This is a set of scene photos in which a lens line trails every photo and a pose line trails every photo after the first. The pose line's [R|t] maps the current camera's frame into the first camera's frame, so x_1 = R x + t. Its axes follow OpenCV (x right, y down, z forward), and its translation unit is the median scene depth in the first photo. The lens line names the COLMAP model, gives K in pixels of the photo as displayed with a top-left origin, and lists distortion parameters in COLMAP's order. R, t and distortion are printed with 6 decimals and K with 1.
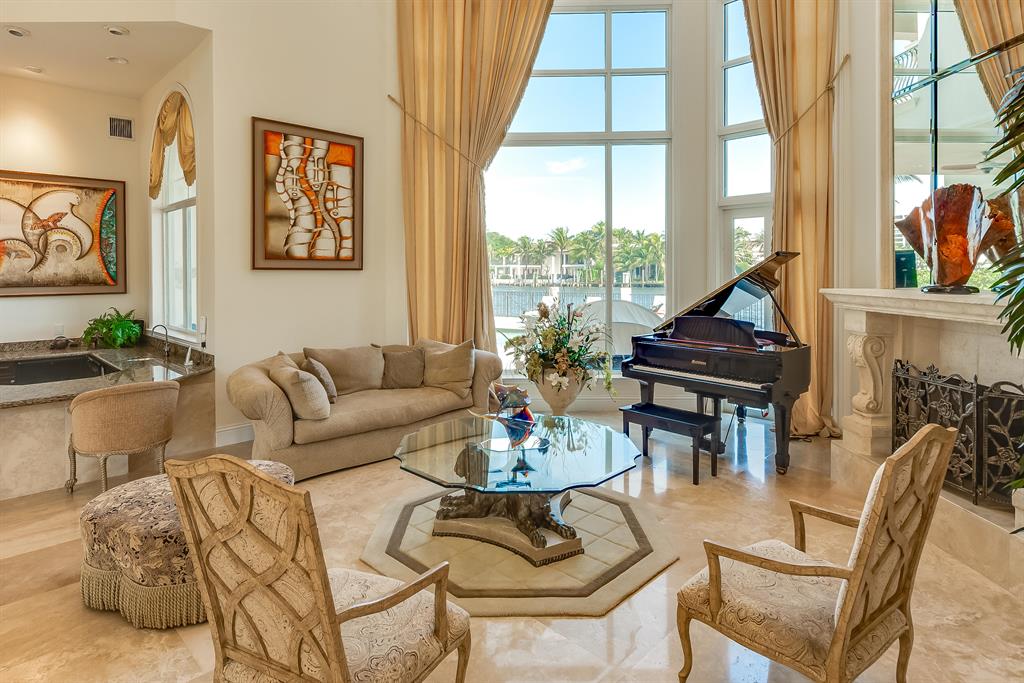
lens RADIAL K [[553.8, 0, 508.6], [0, 553.8, 284.6], [0, 0, 1]] dist [-0.020509, -0.001290]
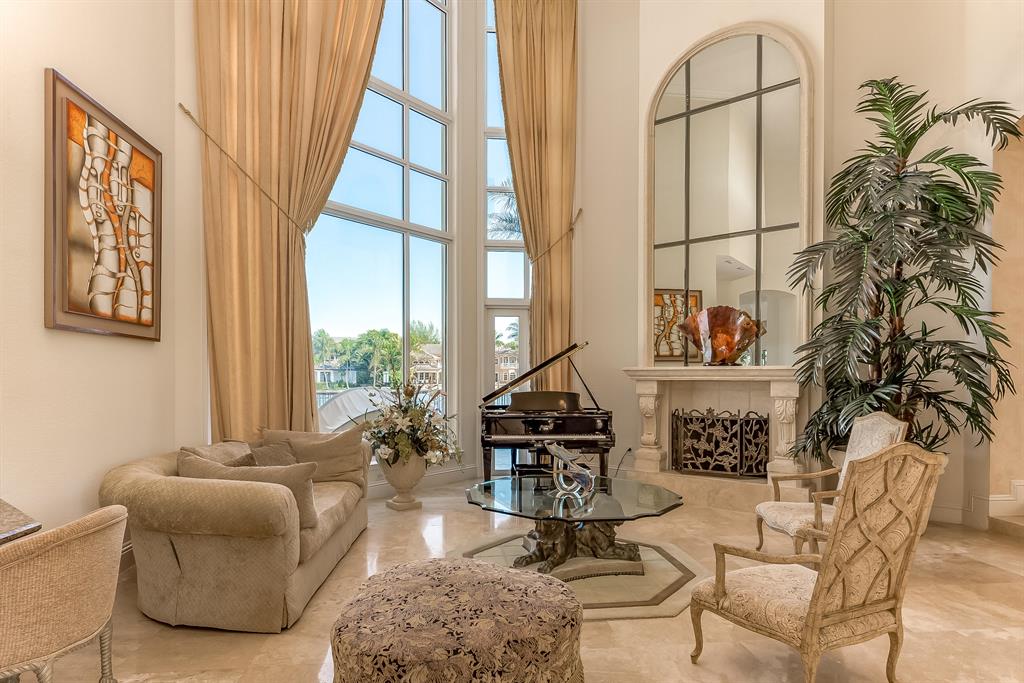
lens RADIAL K [[560.0, 0, 514.5], [0, 560.0, 381.6], [0, 0, 1]] dist [-0.001099, -0.001558]
pose [[0.610399, -0.001883, 0.792092, -0.591240], [0.014332, 0.999860, -0.008668, 0.039852], [-0.791964, 0.016643, 0.610341, 0.228681]]
